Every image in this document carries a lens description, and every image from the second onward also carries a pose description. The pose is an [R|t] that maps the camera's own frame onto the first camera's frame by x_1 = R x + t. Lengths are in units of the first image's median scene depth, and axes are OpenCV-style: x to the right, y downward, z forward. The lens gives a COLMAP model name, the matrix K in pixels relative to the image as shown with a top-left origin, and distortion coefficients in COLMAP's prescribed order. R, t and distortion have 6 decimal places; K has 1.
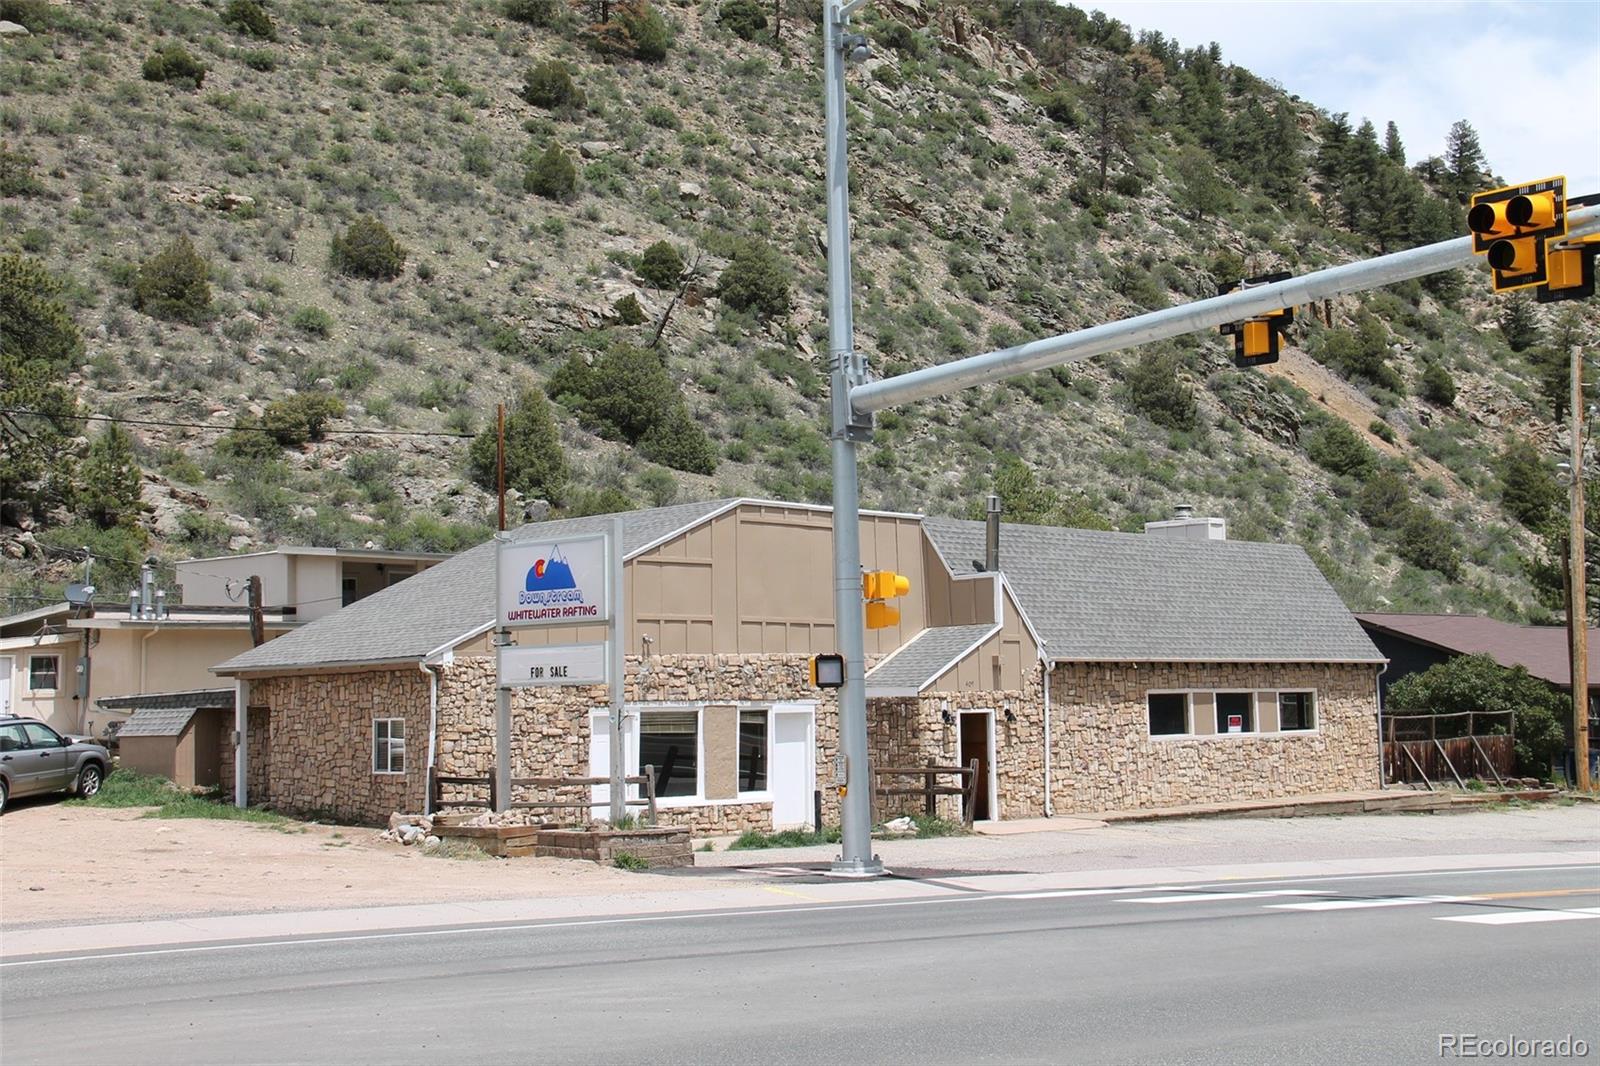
lens RADIAL K [[2329.3, 0, 799.3], [0, 2329.3, 531.3], [0, 0, 1]] dist [0.041017, 0.000000]
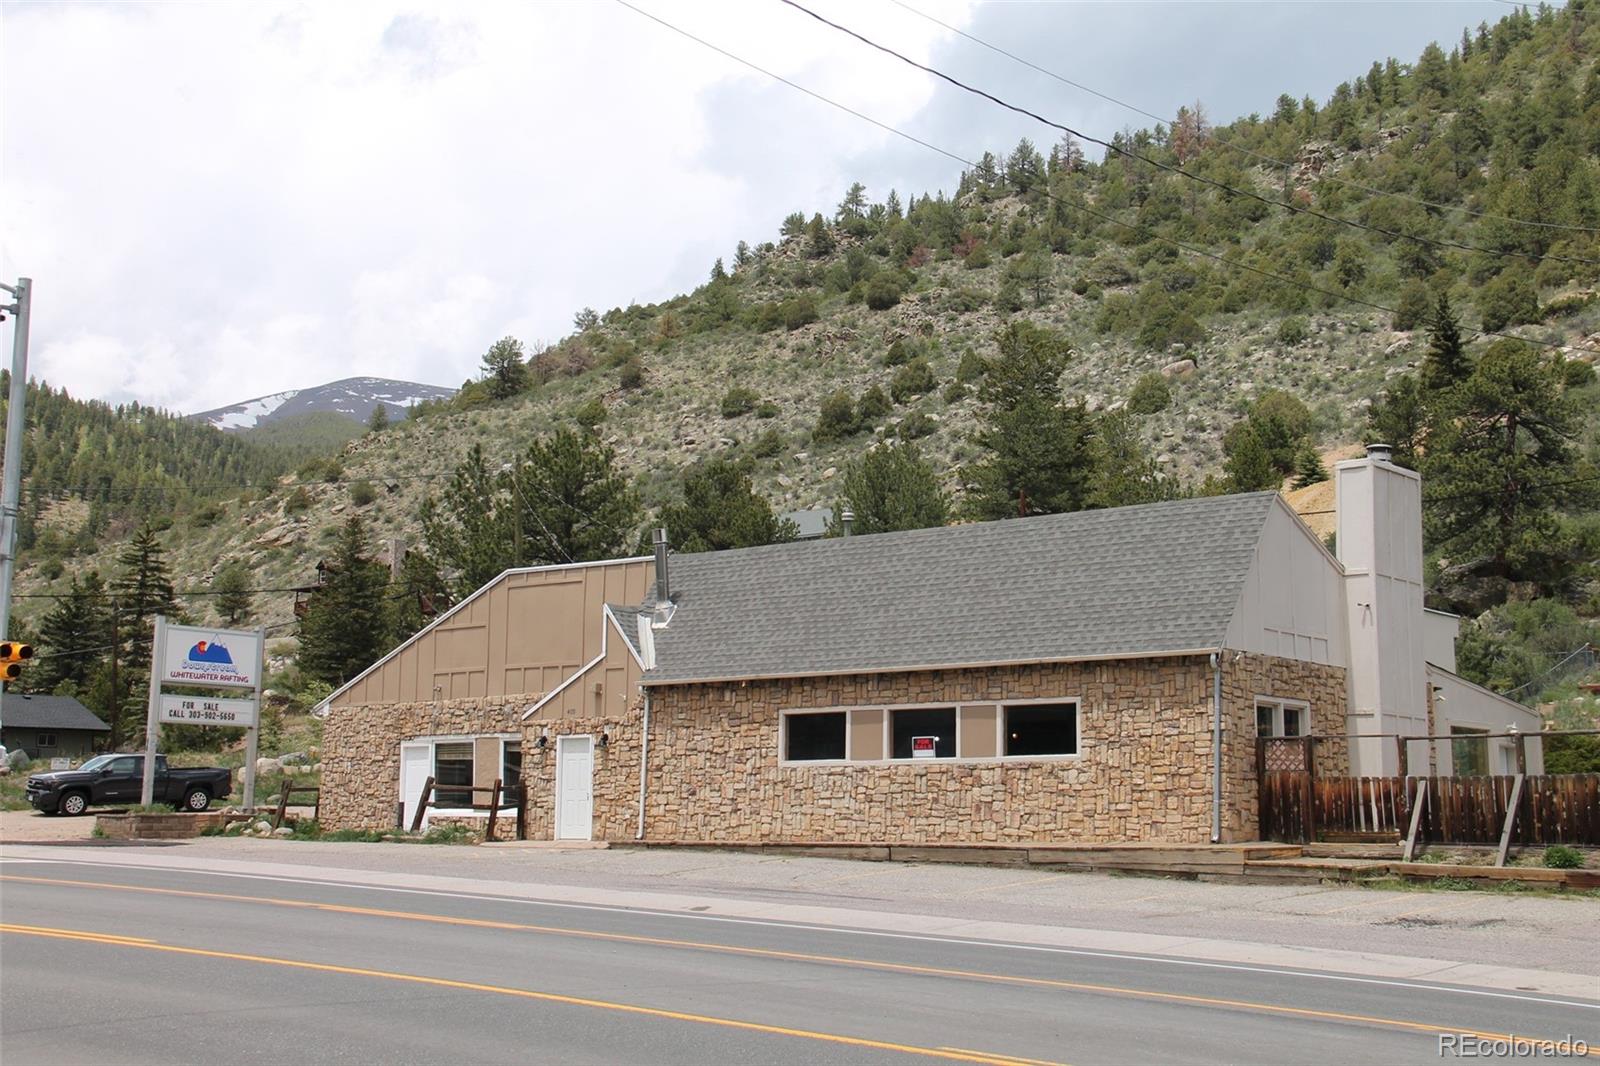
lens RADIAL K [[2013.3, 0, 799.0], [0, 2013.3, 534.5], [0, 0, 1]] dist [-0.029393, 0.000000]
pose [[0.080105, -0.133936, -0.987747, 0.933745], [0.059866, 0.989789, -0.129358, 0.102517], [0.994987, -0.048770, 0.087305, 0.947564]]
